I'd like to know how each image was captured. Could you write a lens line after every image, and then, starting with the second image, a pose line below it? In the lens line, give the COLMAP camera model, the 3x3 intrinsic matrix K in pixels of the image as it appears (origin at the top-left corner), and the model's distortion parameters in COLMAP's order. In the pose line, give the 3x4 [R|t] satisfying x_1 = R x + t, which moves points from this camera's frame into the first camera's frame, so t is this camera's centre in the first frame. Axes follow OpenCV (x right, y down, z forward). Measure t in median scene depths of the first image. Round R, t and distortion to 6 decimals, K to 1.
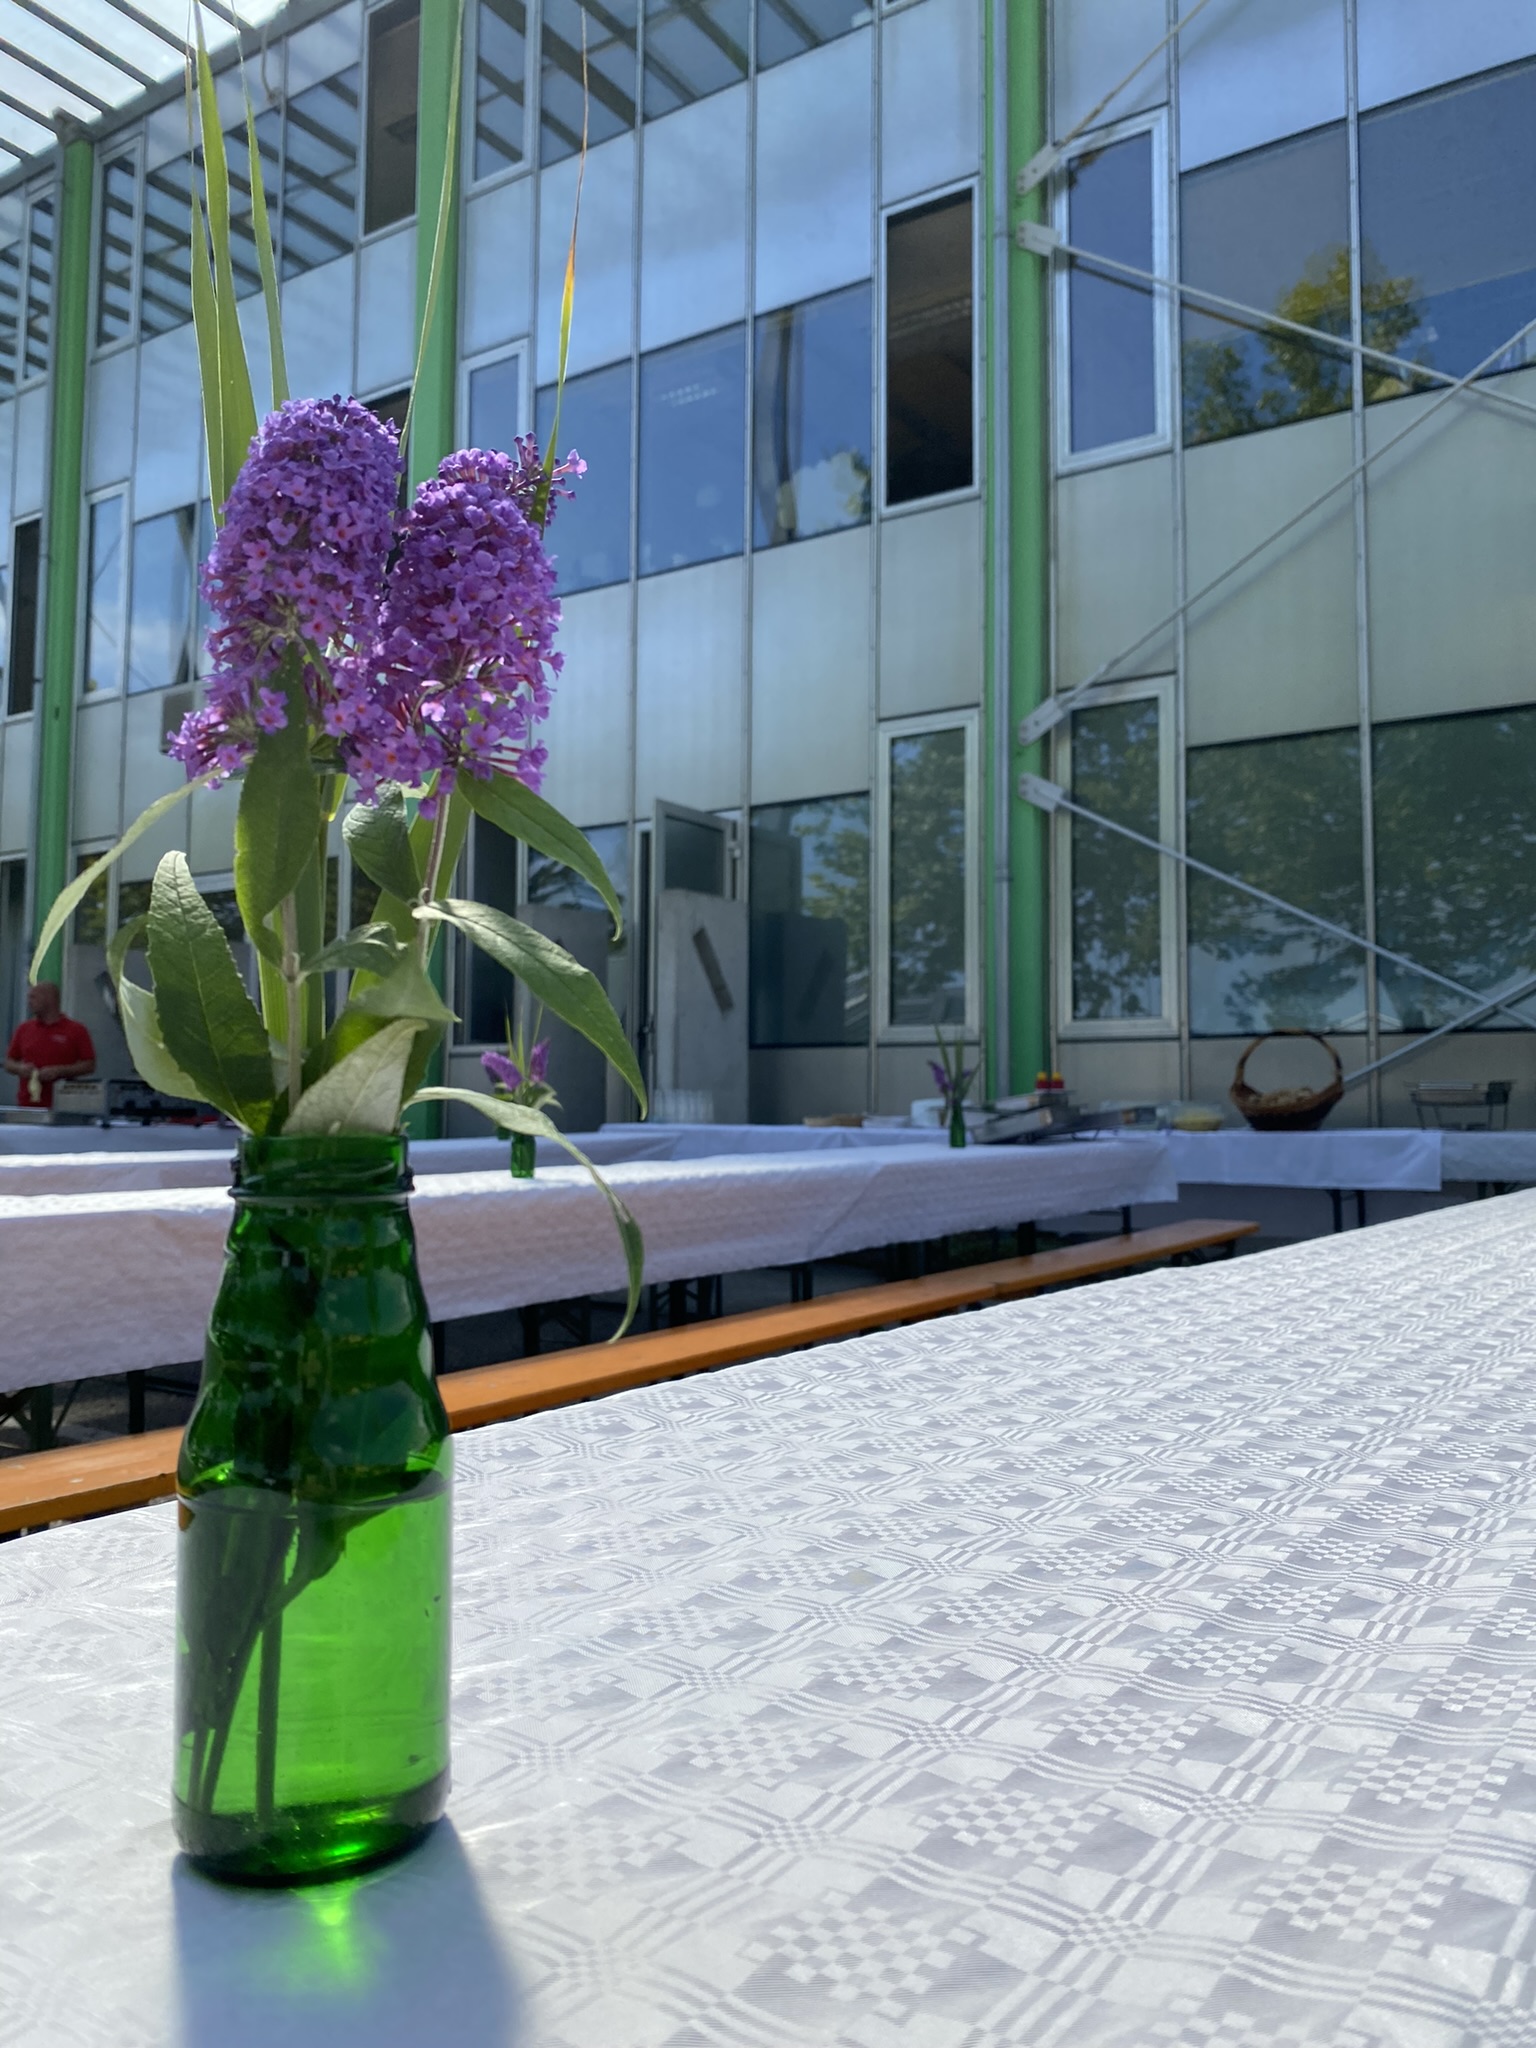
lens RADIAL K [[1617.3, 0, 739.0], [0, 1617.3, 984.2], [0, 0, 1]] dist [0.004482, 0.005103]
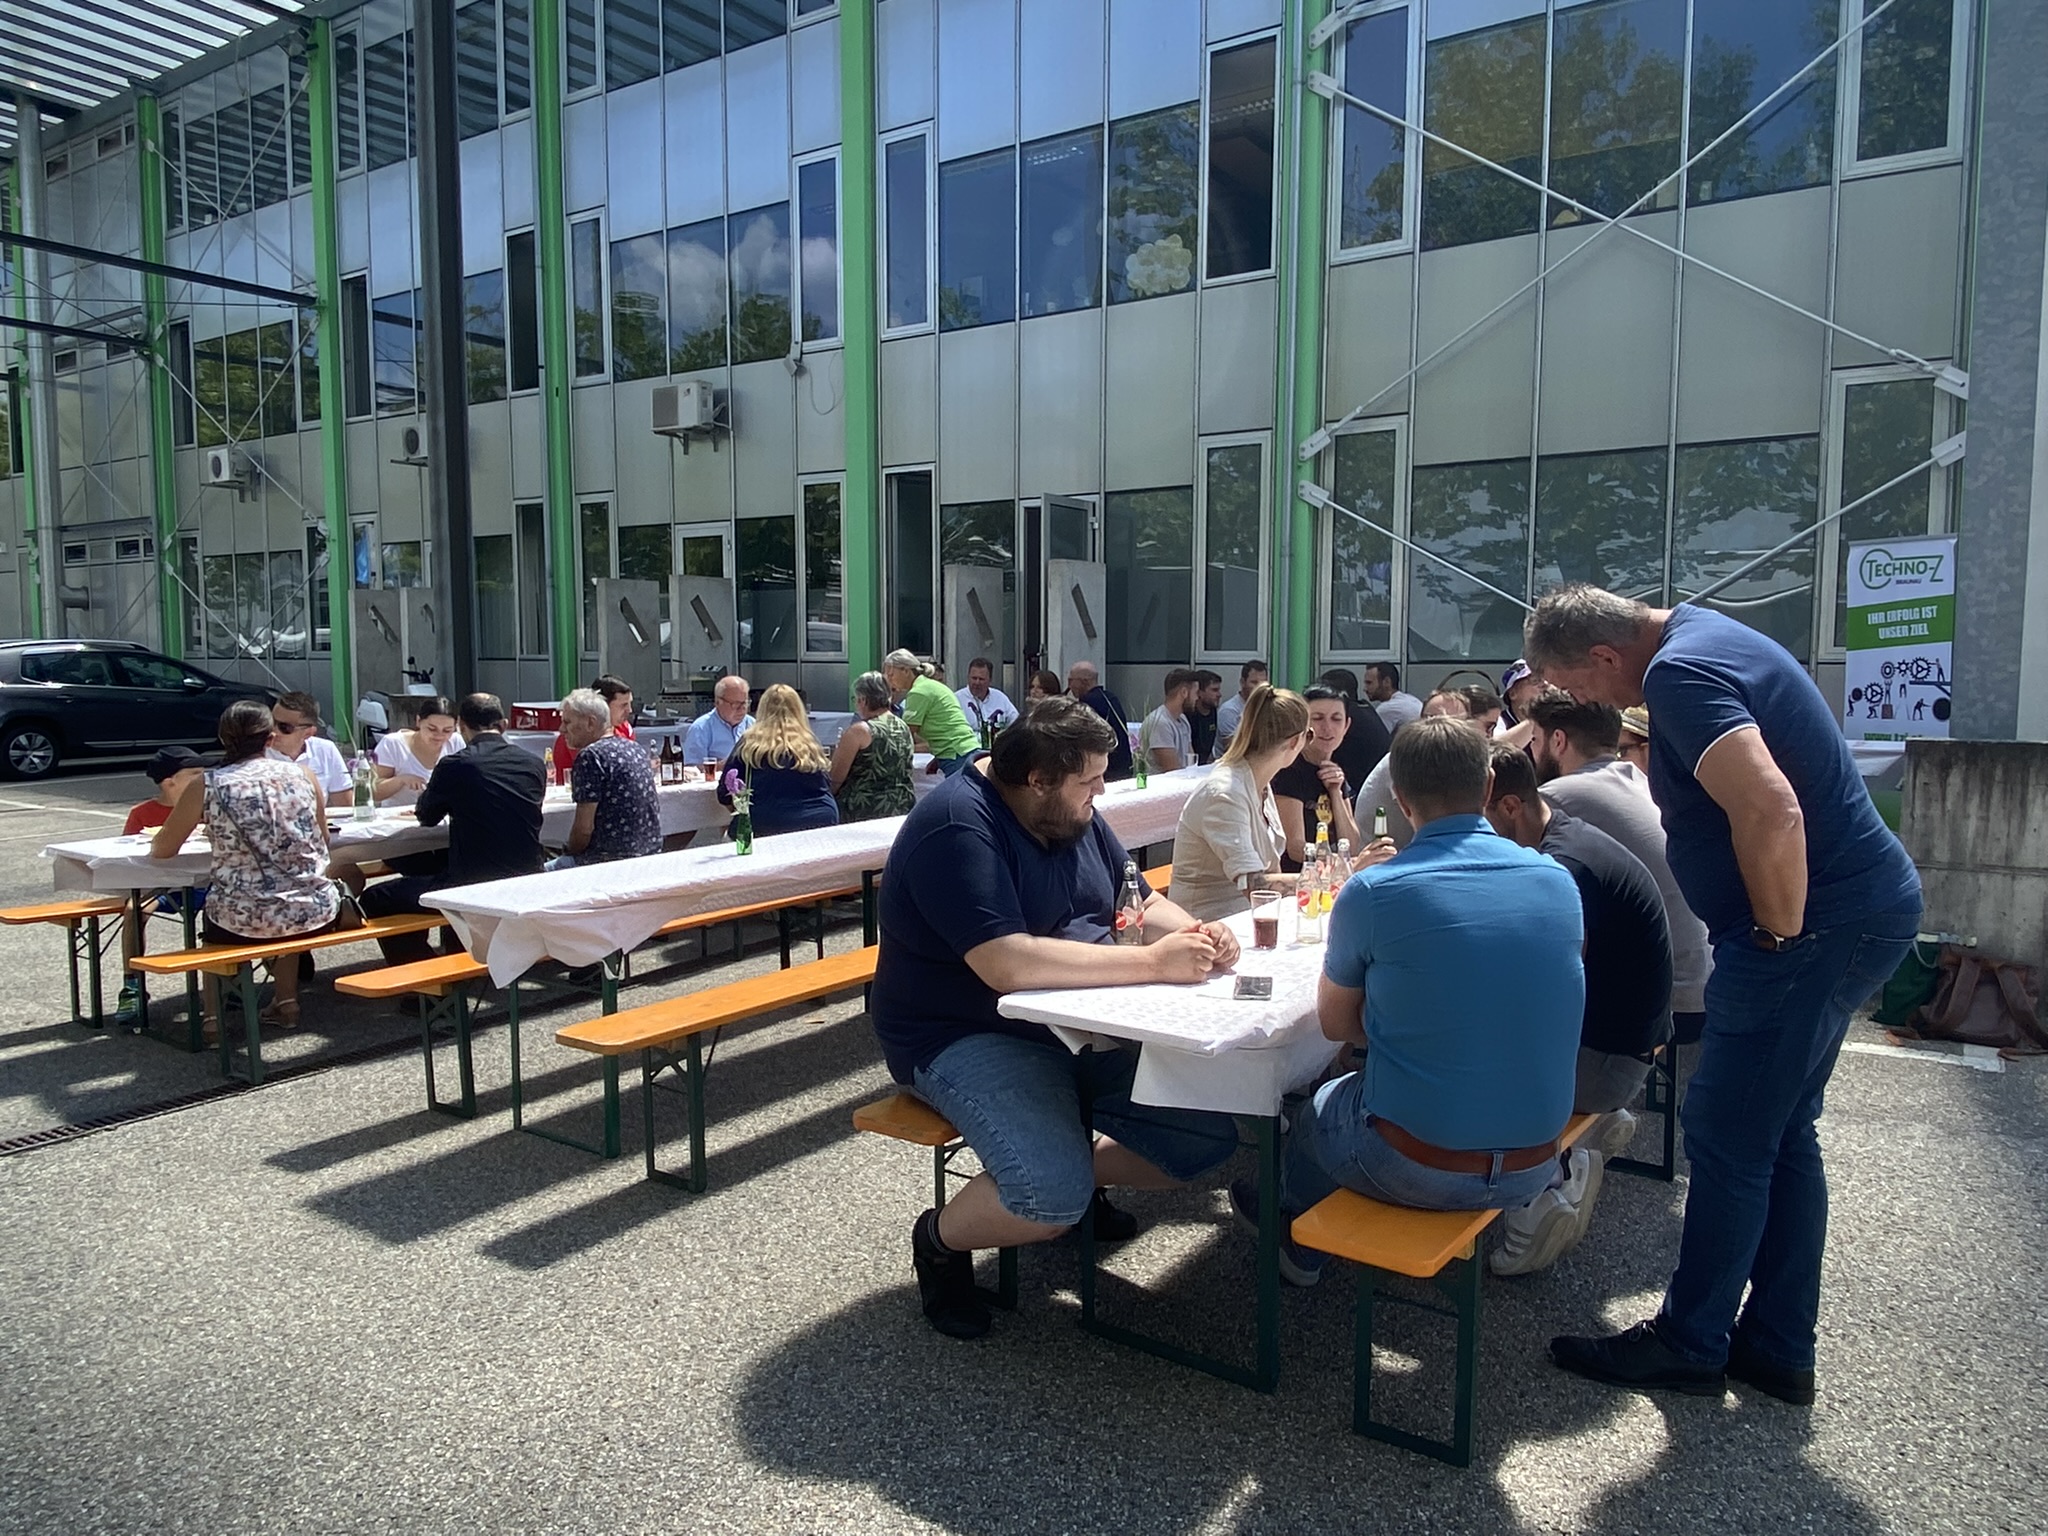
lens RADIAL K [[1402.3, 0, 1021.2], [0, 1402.3, 768.5], [0, 0, 1]] dist [0.060173, -0.080478]
pose [[0.999940, -0.006438, 0.008908, -0.089161], [0.004932, 0.987136, 0.159804, -0.075485], [-0.009823, -0.159751, 0.987109, -0.292269]]
